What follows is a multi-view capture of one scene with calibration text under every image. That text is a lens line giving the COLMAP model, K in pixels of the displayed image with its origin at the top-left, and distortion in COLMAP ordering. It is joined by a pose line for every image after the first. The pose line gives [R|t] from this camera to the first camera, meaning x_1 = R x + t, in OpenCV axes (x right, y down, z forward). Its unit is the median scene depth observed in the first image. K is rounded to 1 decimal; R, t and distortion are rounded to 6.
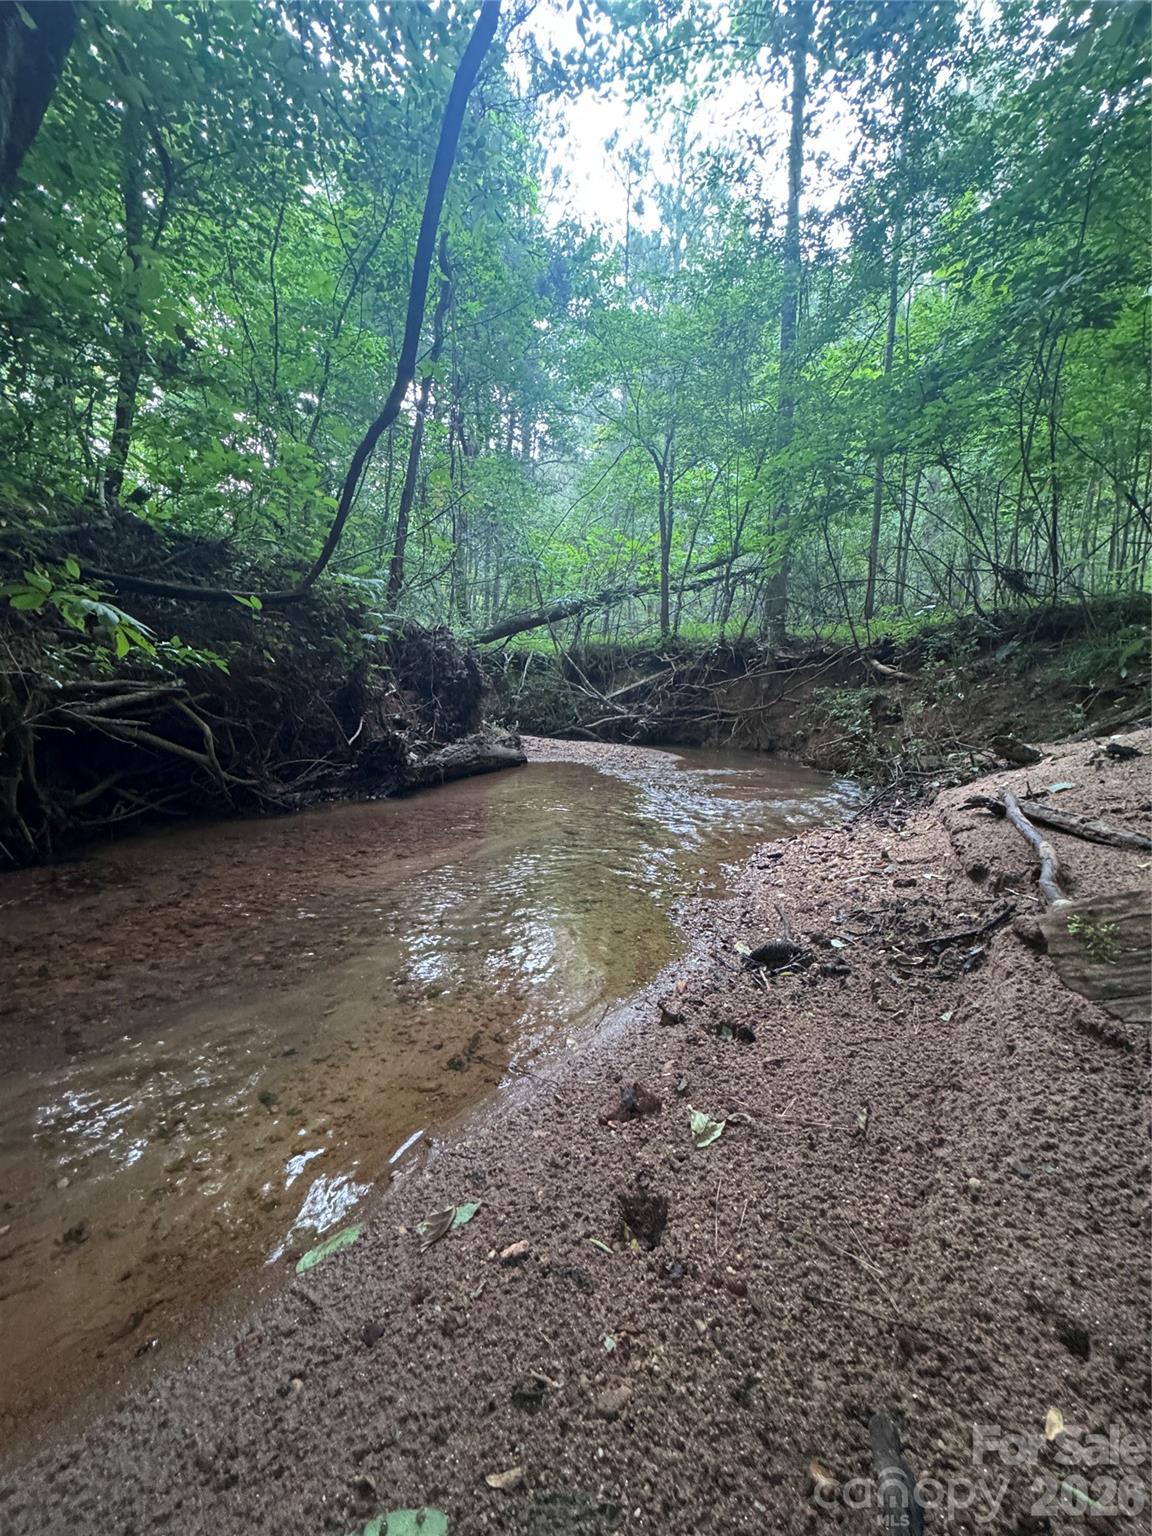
lens RADIAL K [[607.6, 0, 576.0], [0, 607.6, 768.0], [0, 0, 1]] dist [-0.007997, 0.000799]
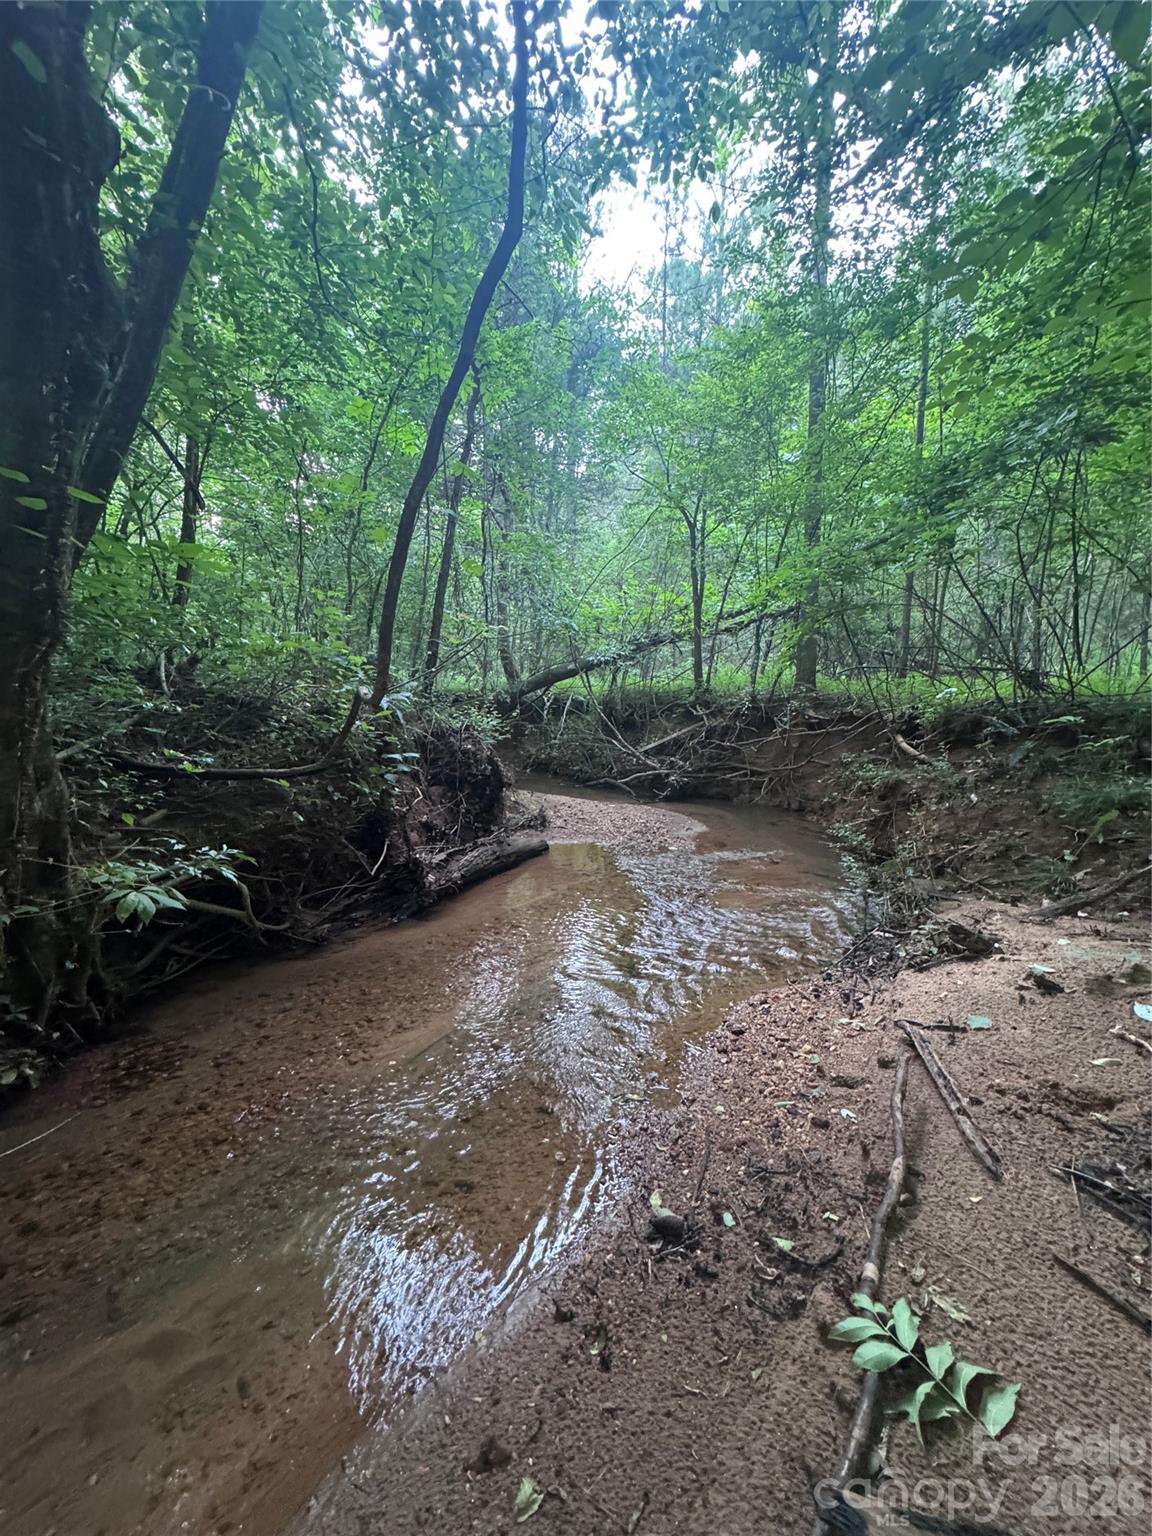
lens RADIAL K [[607.6, 0, 576.0], [0, 607.6, 768.0], [0, 0, 1]] dist [-0.007997, 0.000799]
pose [[0.996083, -0.005545, -0.088249, 0.090898], [0.004780, 0.999949, -0.008884, -0.209991], [0.088294, 0.008428, 0.996059, -0.070906]]
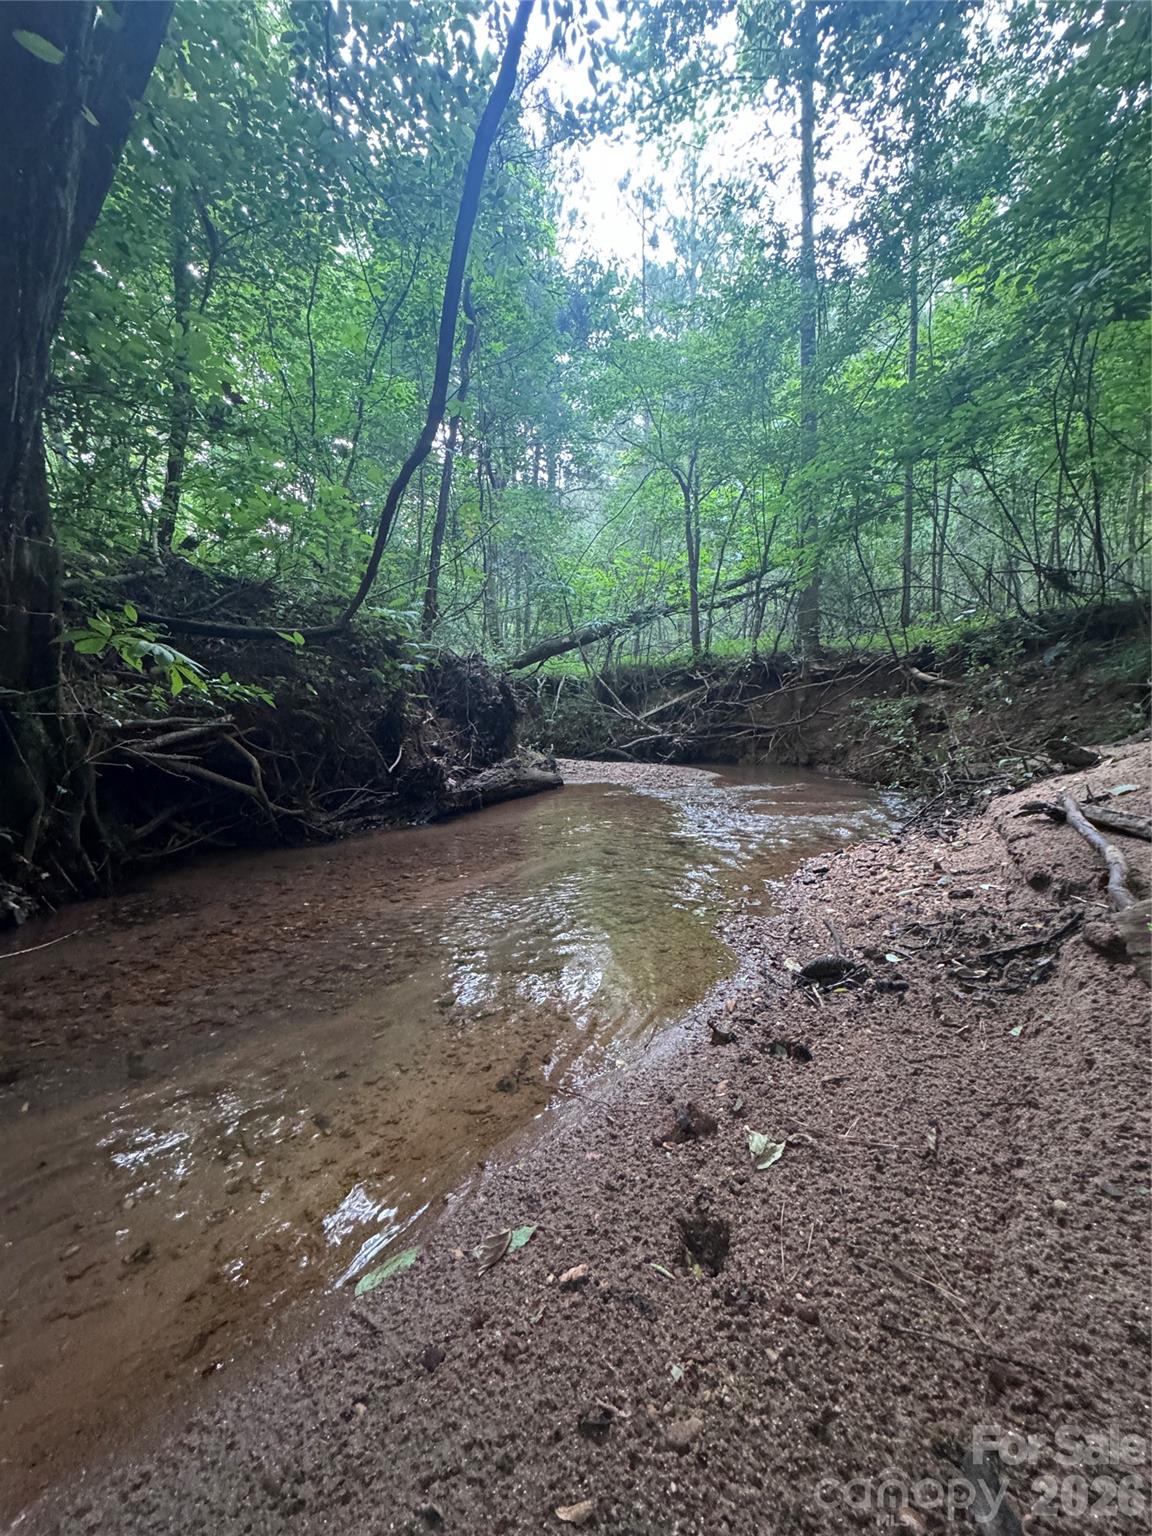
lens RADIAL K [[607.6, 0, 576.0], [0, 607.6, 768.0], [0, 0, 1]] dist [-0.007997, 0.000799]
pose [[0.997750, -0.035012, -0.057171, -0.002063], [0.032881, 0.998744, -0.037814, 0.002745], [0.058423, 0.035849, 0.997648, -0.000559]]
